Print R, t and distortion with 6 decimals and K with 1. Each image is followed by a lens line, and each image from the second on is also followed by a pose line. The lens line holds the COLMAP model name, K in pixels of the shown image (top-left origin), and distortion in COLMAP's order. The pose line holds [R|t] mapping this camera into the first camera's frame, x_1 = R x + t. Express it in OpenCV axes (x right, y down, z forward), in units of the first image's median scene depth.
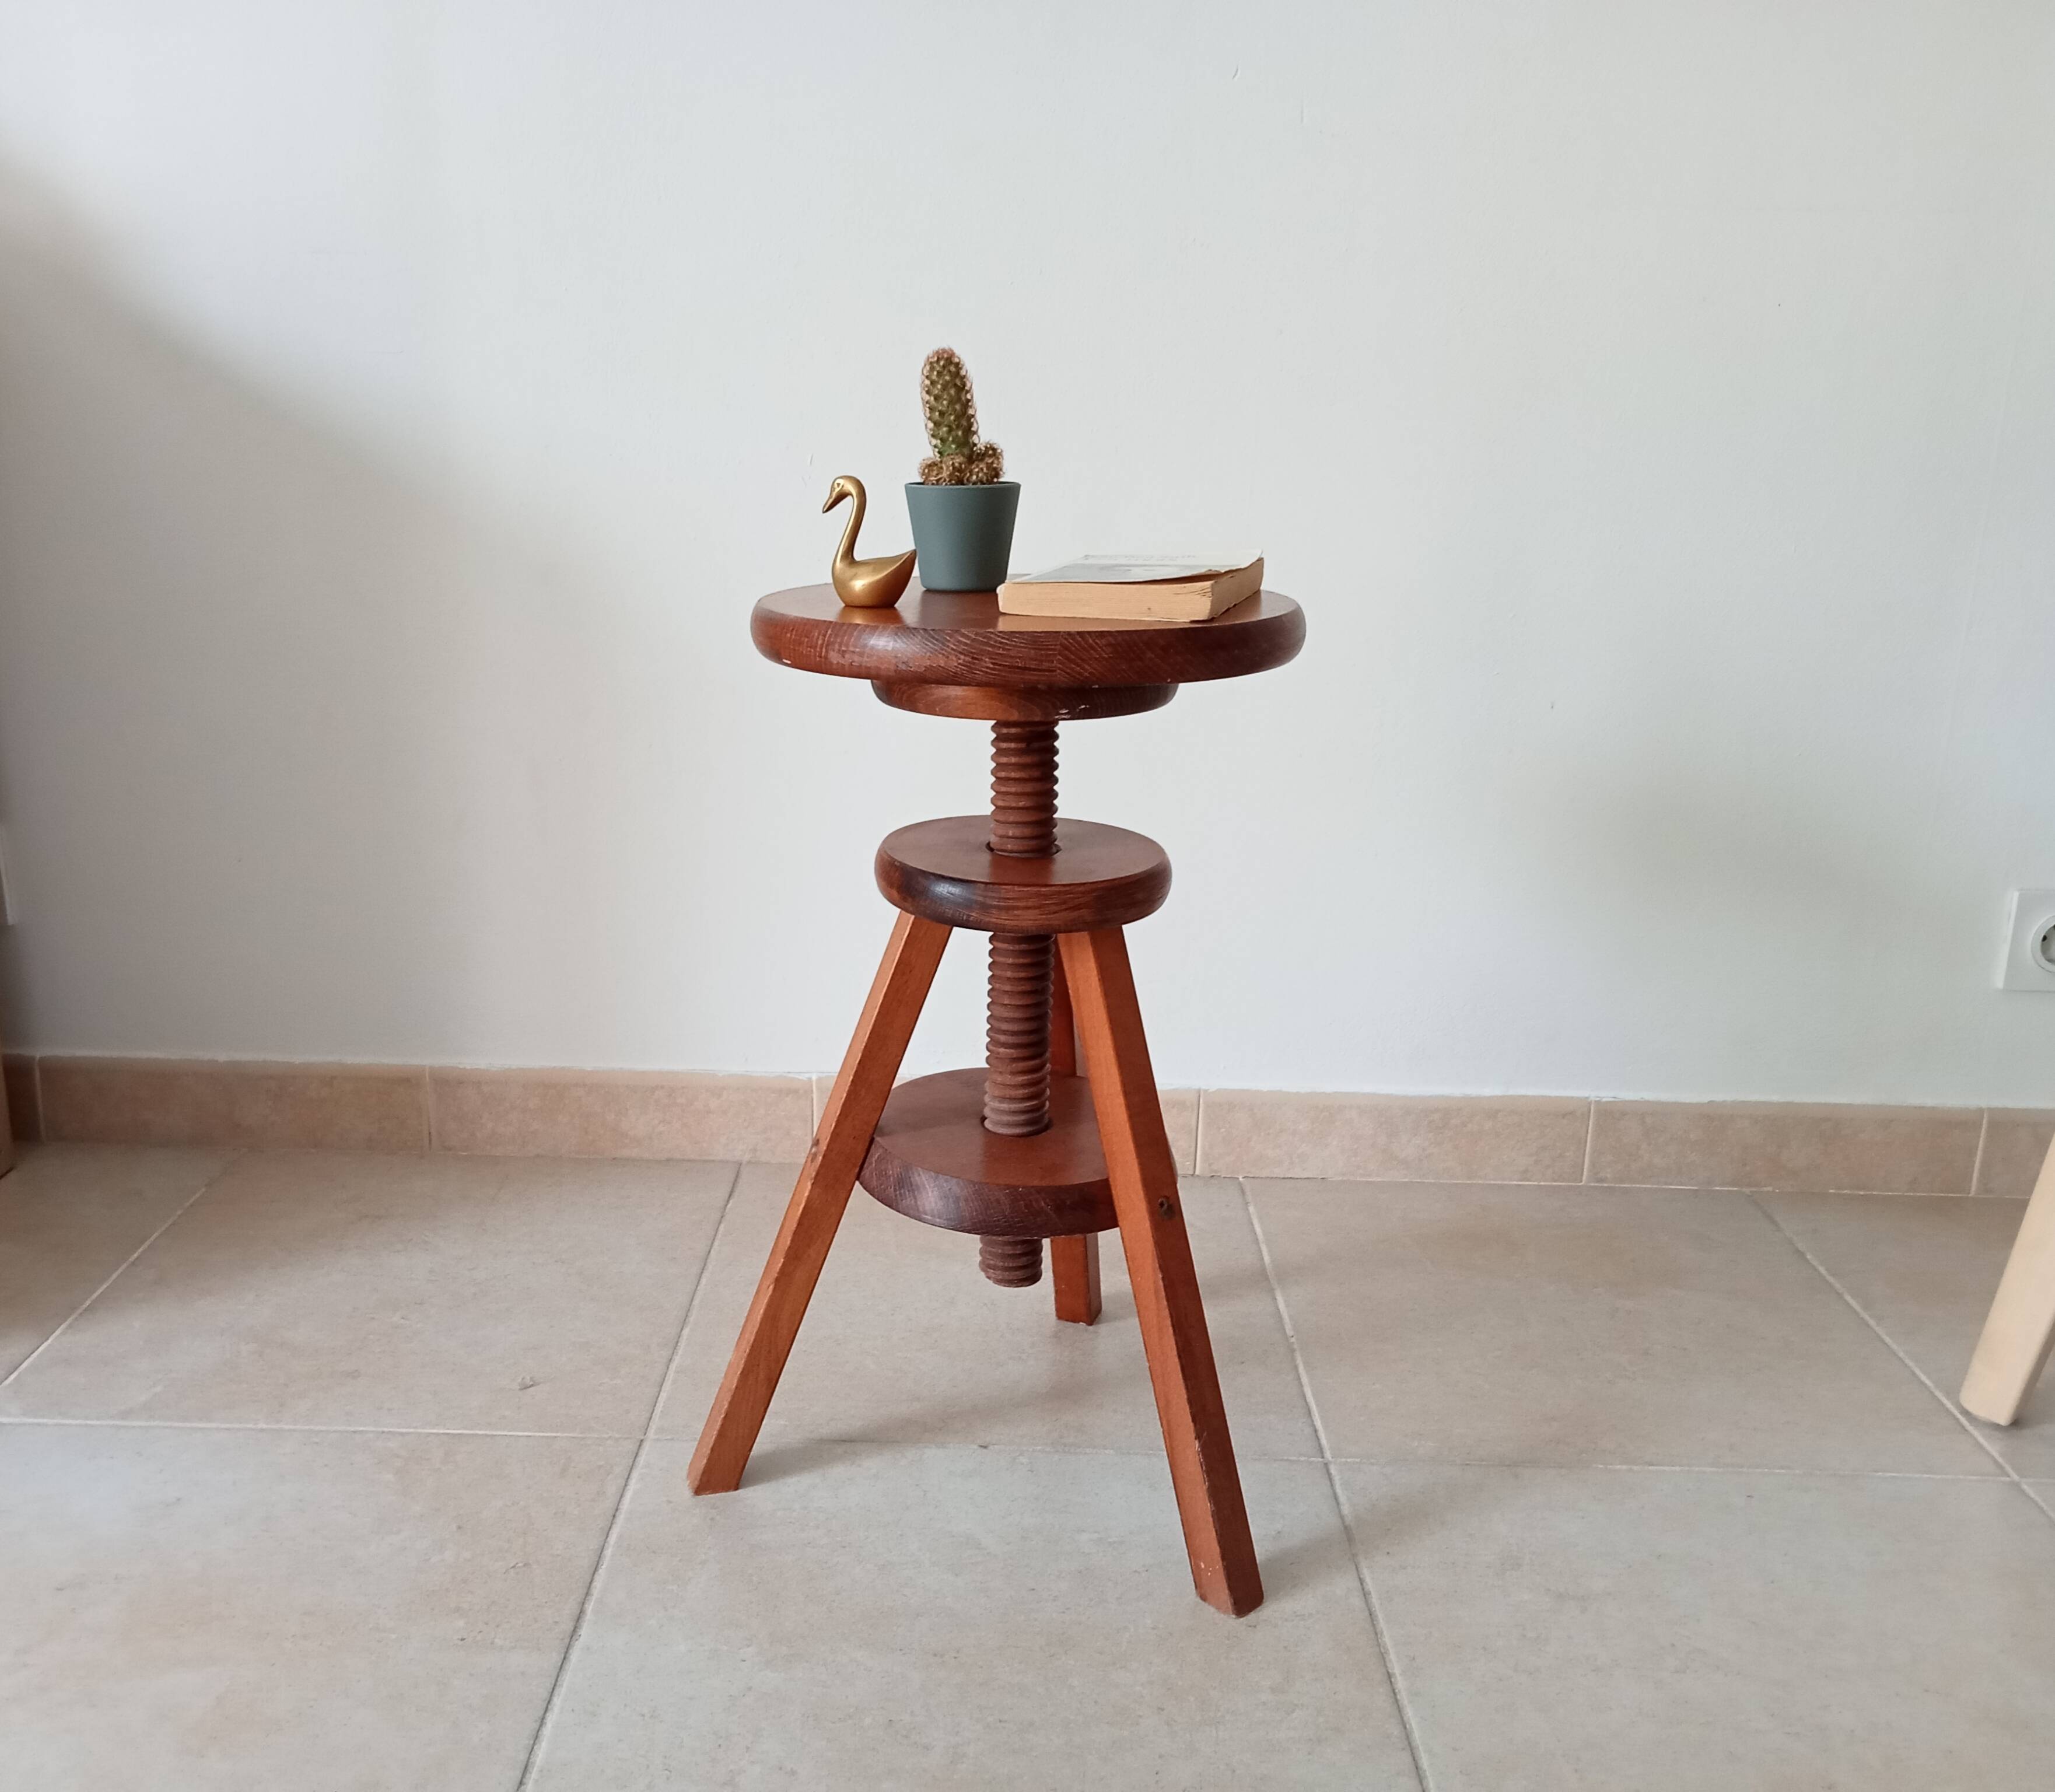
lens RADIAL K [[1733.7, 0, 985.4], [0, 1733.7, 888.0], [0, 0, 1]] dist [0.043652, -0.058950]
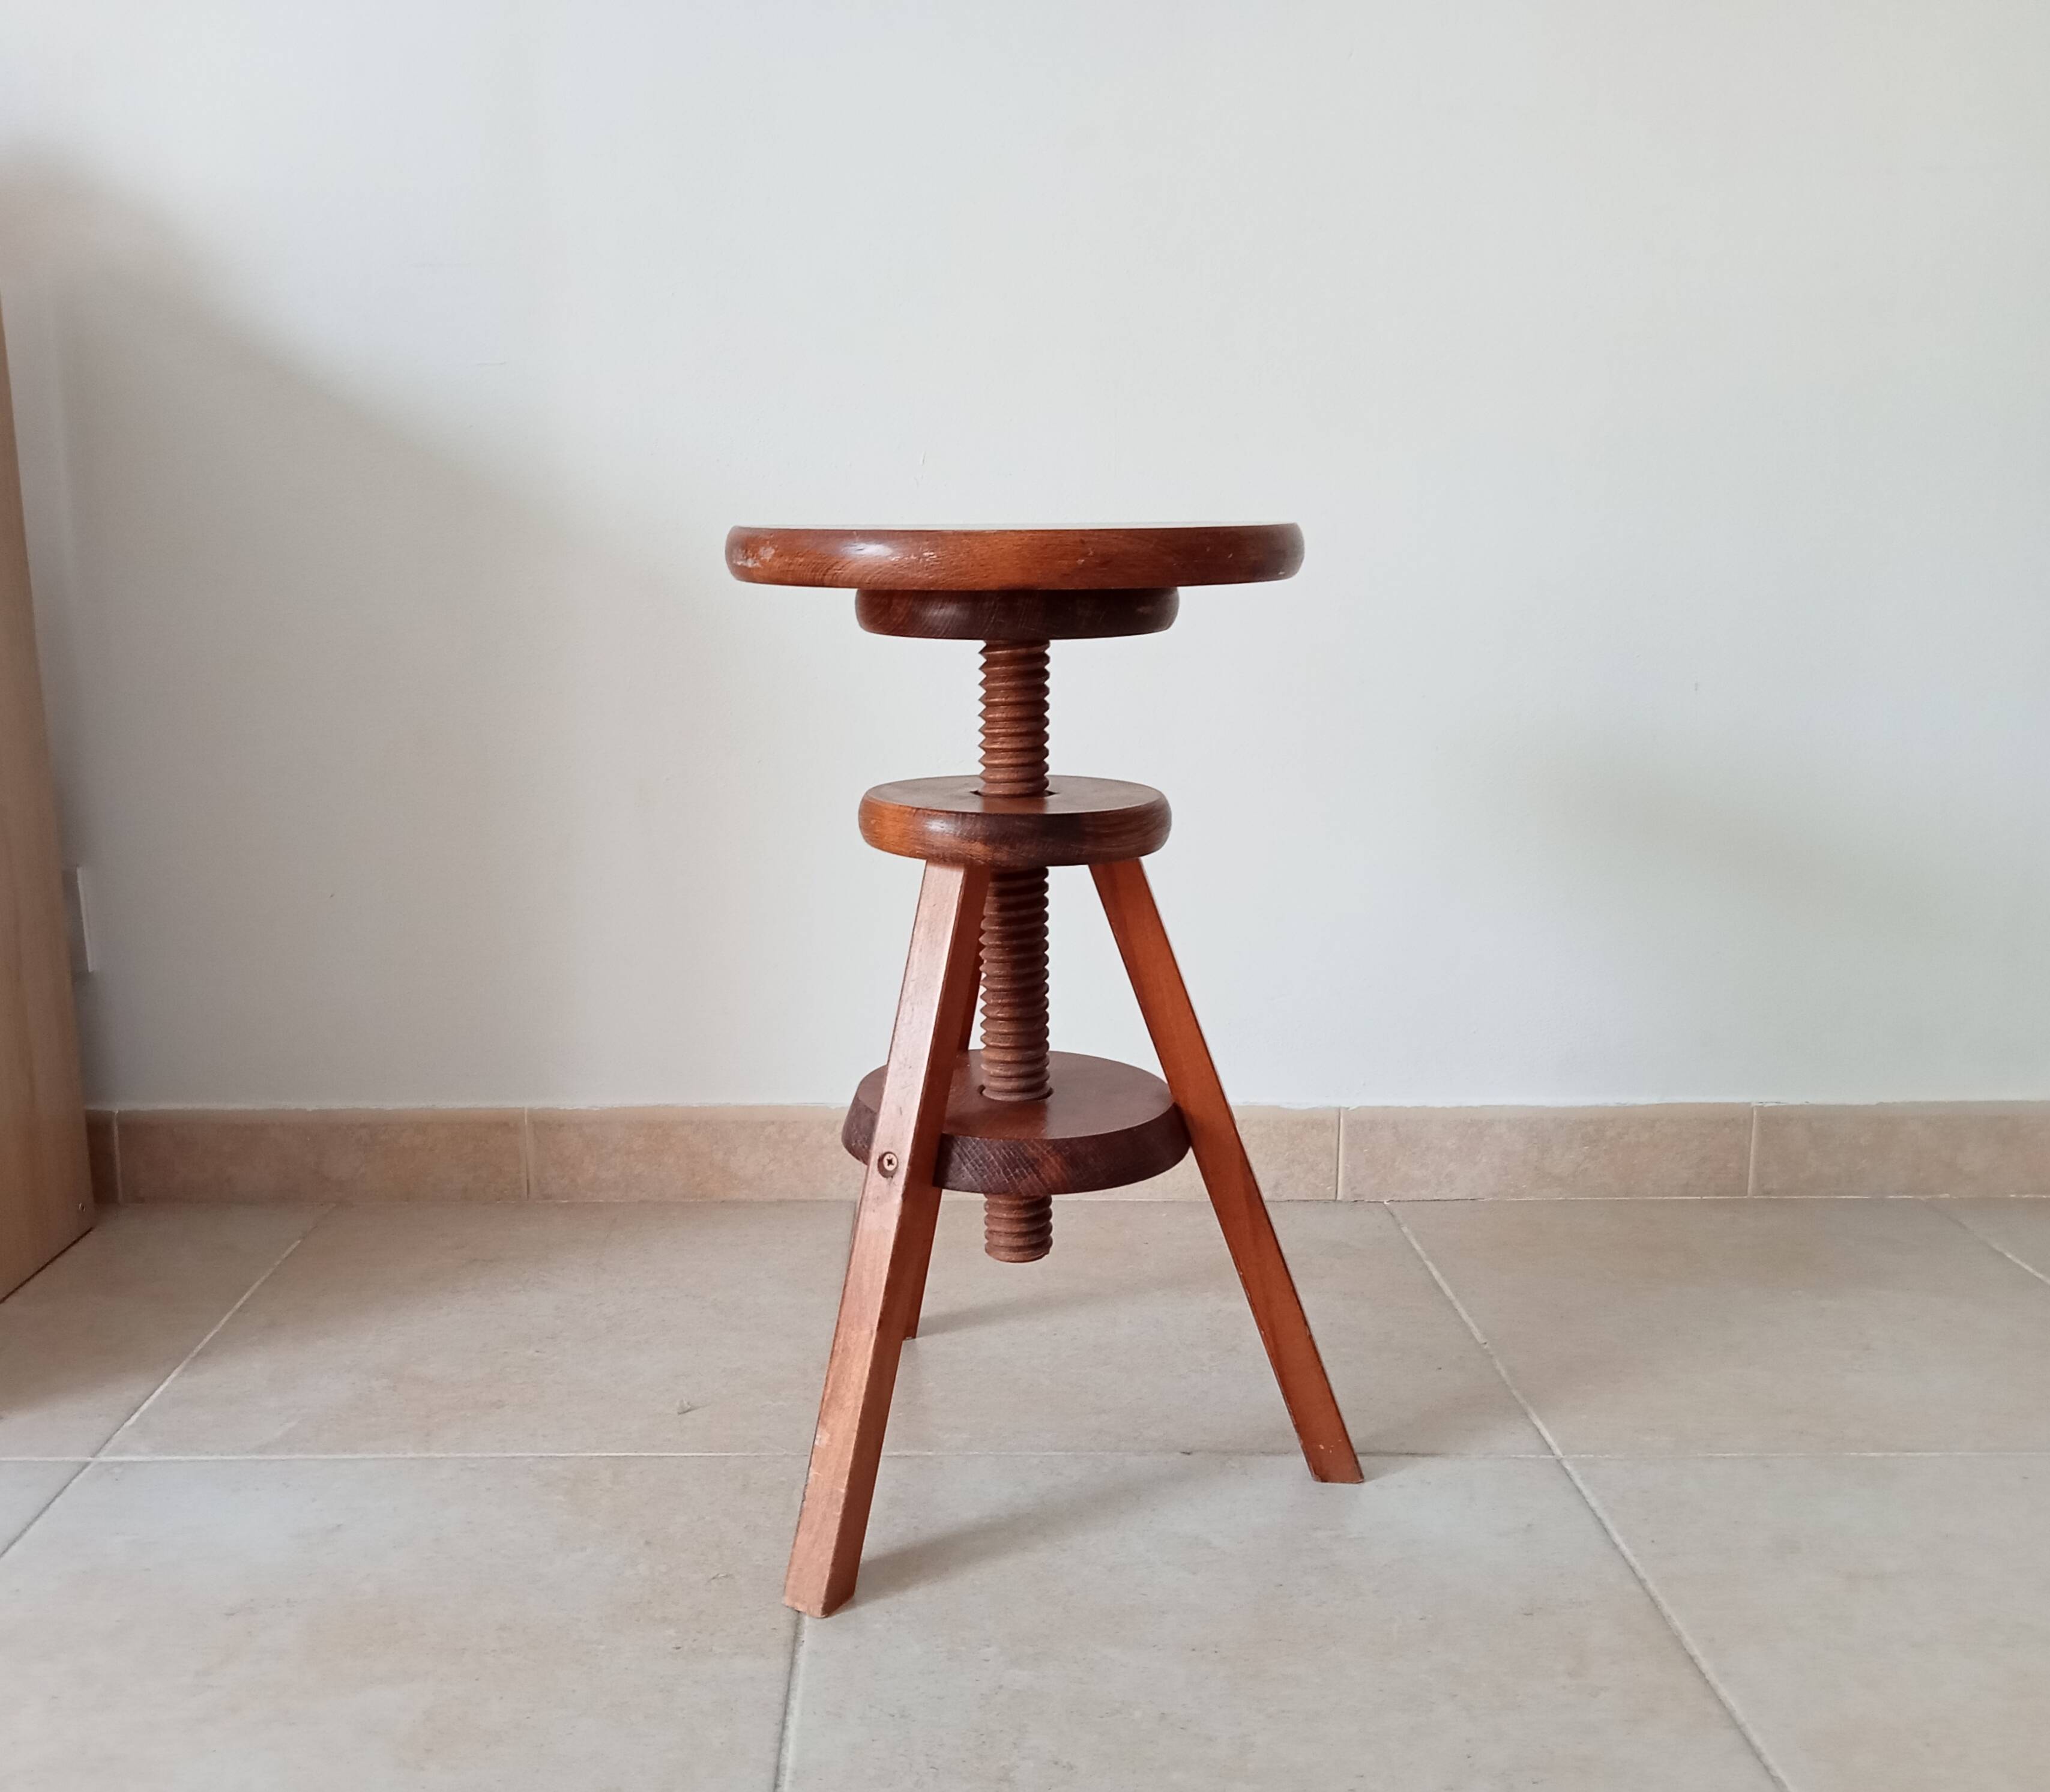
lens RADIAL K [[1782.1, 0, 943.0], [0, 1782.1, 891.9], [0, 0, 1]] dist [0.040314, -0.042496]
pose [[0.999486, -0.032007, 0.001597, -0.118551], [0.032033, 0.996358, -0.079021, 0.090086], [0.000938, 0.079032, 0.996872, 0.022887]]
